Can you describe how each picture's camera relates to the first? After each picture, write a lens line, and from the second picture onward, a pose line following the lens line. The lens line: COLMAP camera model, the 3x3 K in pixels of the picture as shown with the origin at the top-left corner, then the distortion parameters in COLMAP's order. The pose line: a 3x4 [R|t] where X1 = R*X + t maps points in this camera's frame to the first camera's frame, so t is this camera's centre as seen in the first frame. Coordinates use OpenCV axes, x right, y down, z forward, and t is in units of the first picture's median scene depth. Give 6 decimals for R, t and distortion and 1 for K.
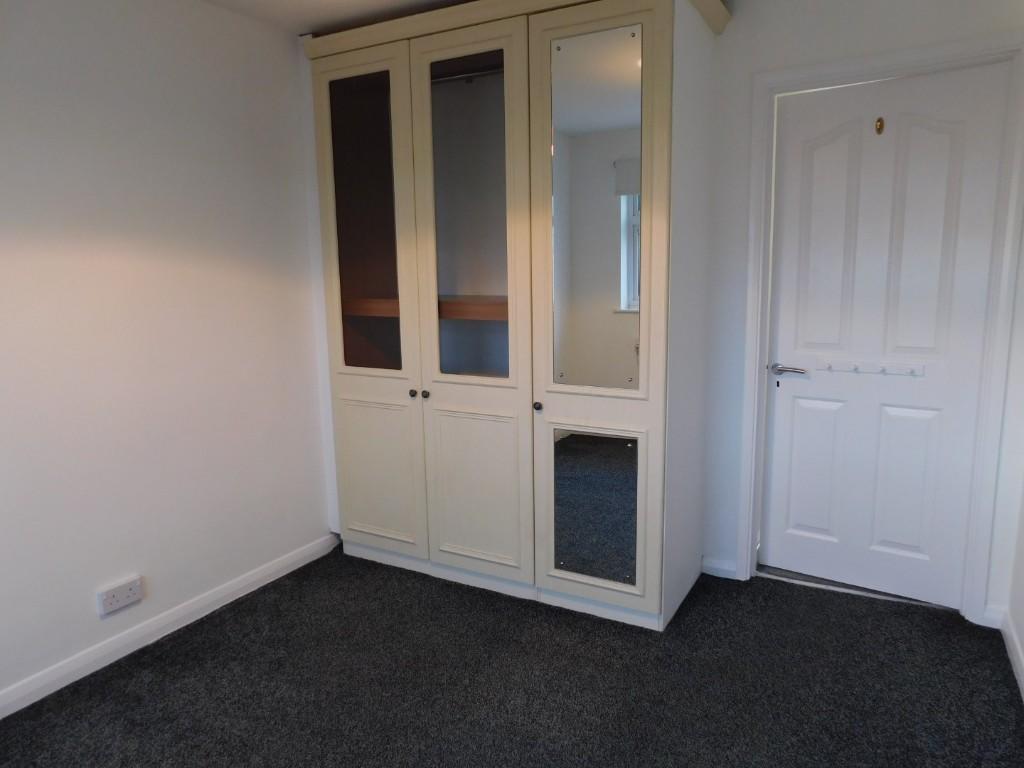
lens RADIAL K [[691.4, 0, 512.5], [0, 691.4, 384.9], [0, 0, 1]] dist [-0.006833, 0.000428]
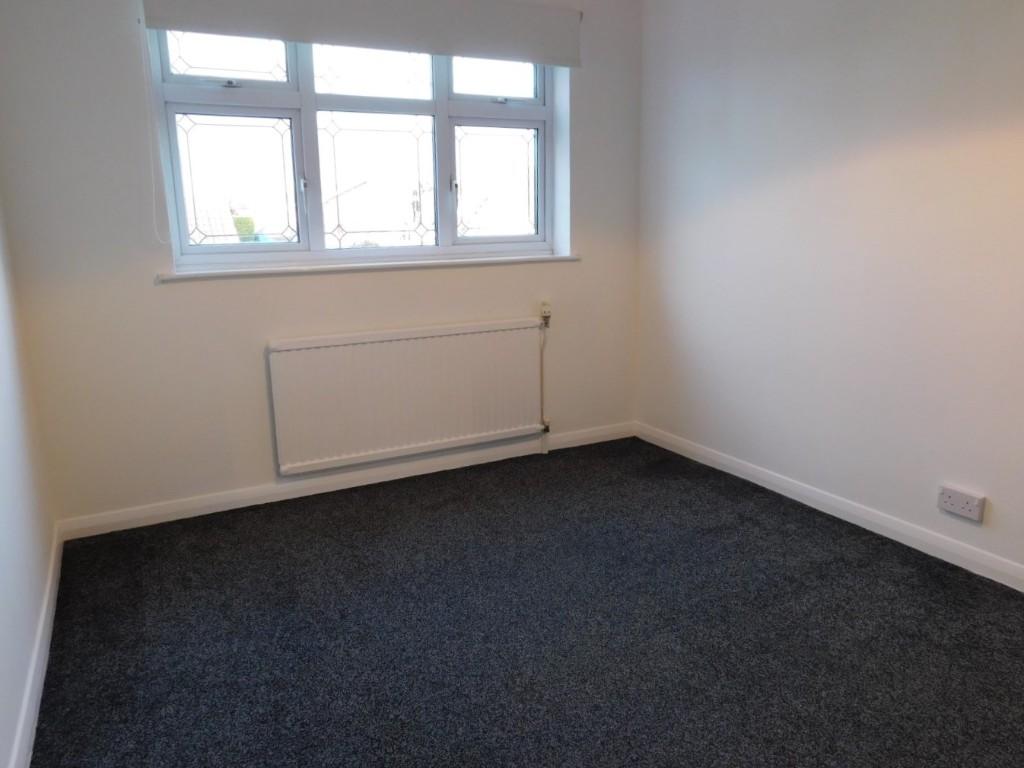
lens RADIAL K [[691.4, 0, 513.0], [0, 691.4, 383.1], [0, 0, 1]] dist [-0.006833, 0.000428]
pose [[-0.532044, 0.210459, -0.820144, 0.522520], [-0.119865, 0.940141, 0.319011, -0.084649], [0.838189, 0.268035, -0.474970, 0.891794]]
